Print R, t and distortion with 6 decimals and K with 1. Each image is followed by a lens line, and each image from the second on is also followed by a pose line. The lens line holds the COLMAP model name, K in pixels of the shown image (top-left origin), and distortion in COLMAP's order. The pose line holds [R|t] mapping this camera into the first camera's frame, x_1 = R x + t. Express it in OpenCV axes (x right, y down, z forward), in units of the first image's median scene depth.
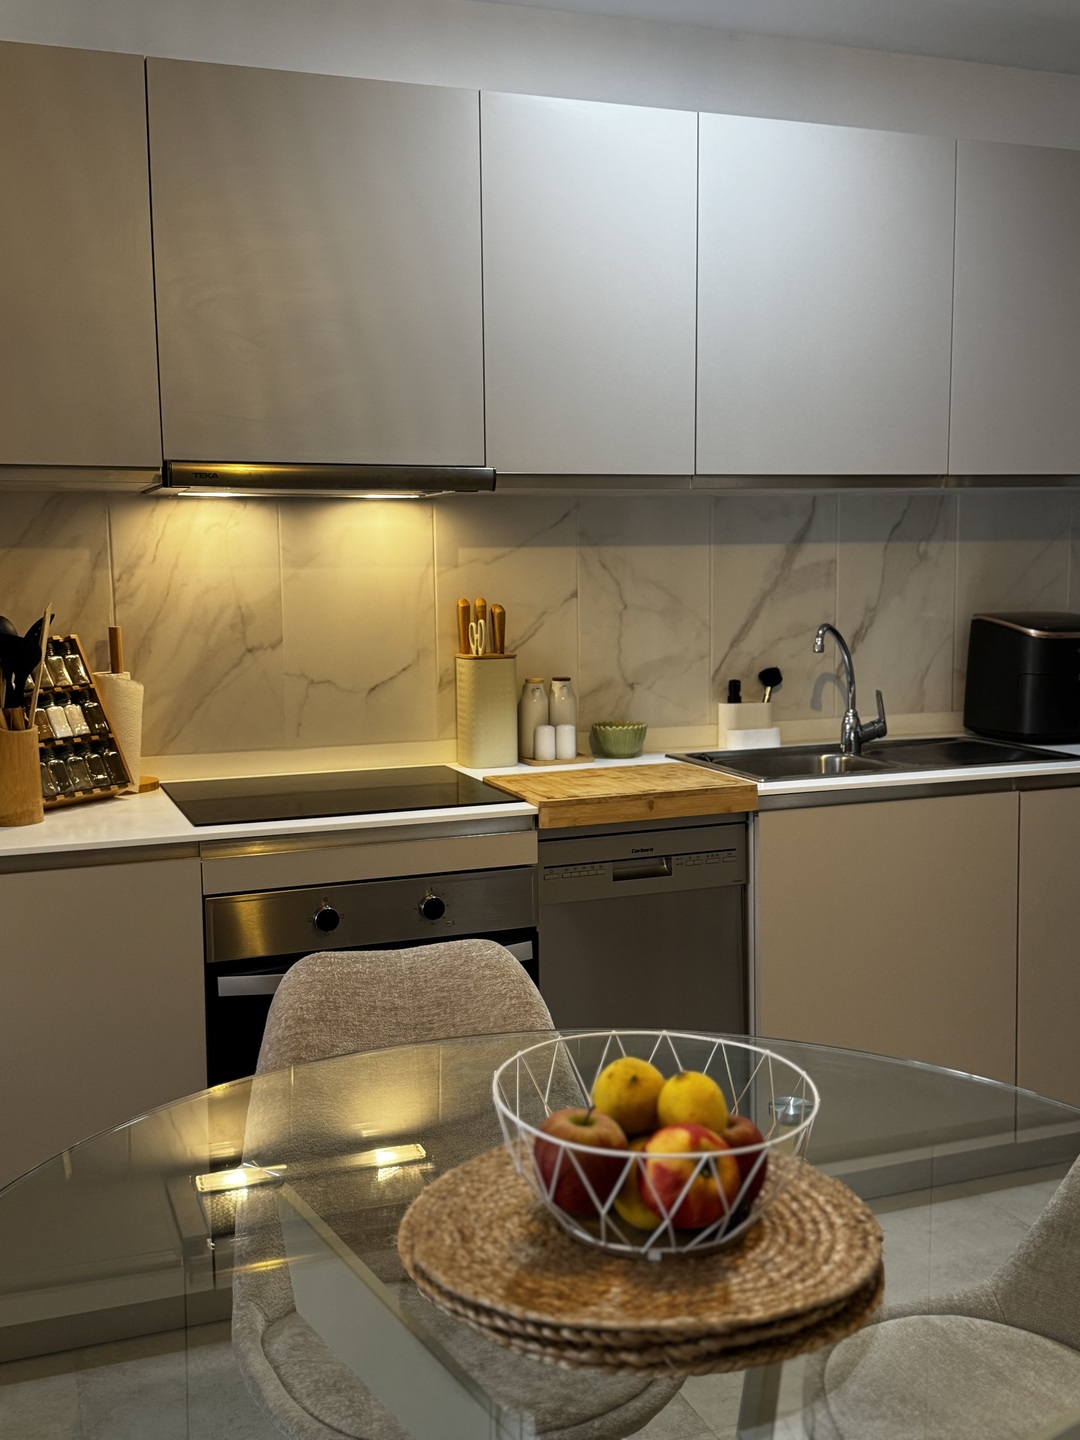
lens RADIAL K [[1527.0, 0, 567.4], [0, 1527.0, 720.8], [0, 0, 1]] dist [0.103868, -0.028924]
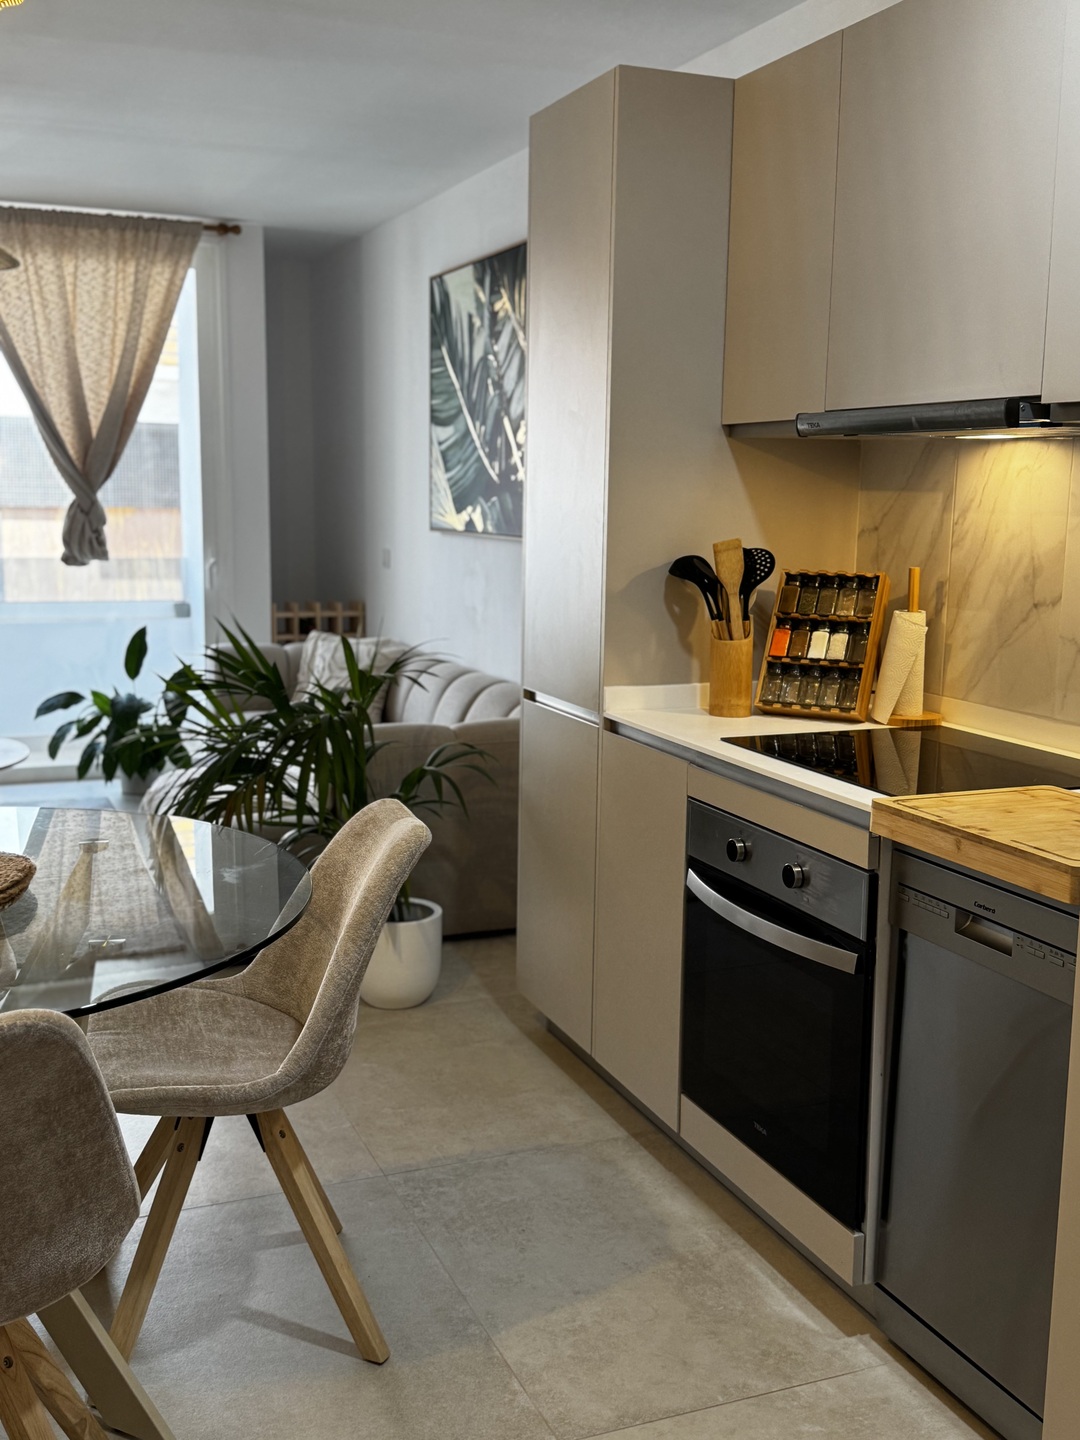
lens RADIAL K [[1527.0, 0, 567.4], [0, 1527.0, 720.8], [0, 0, 1]] dist [0.103868, -0.028924]
pose [[0.029626, 0.165986, -0.985683, 0.730239], [-0.122014, 0.979342, 0.161251, -0.096106], [0.992086, 0.115490, 0.049266, 0.706569]]
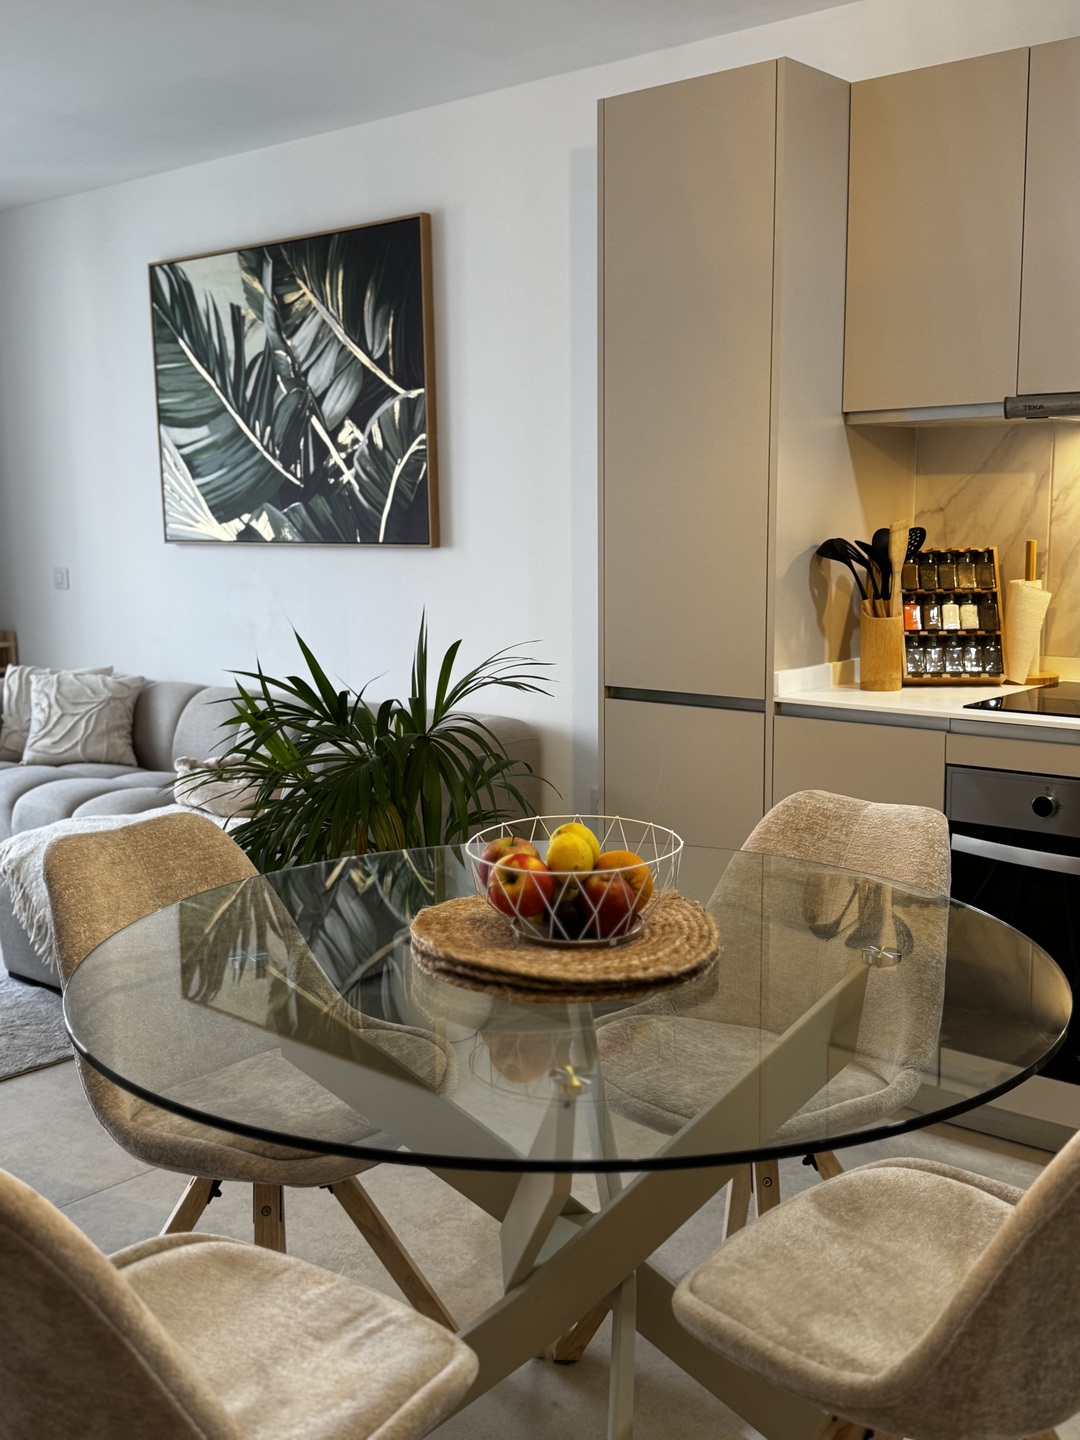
lens RADIAL K [[1527.0, 0, 567.4], [0, 1527.0, 720.8], [0, 0, 1]] dist [0.103868, -0.028924]
pose [[0.483113, 0.129320, -0.865955, 0.543736], [-0.090032, 0.991127, 0.097785, -0.008447], [0.870917, 0.030722, 0.490470, 0.129421]]
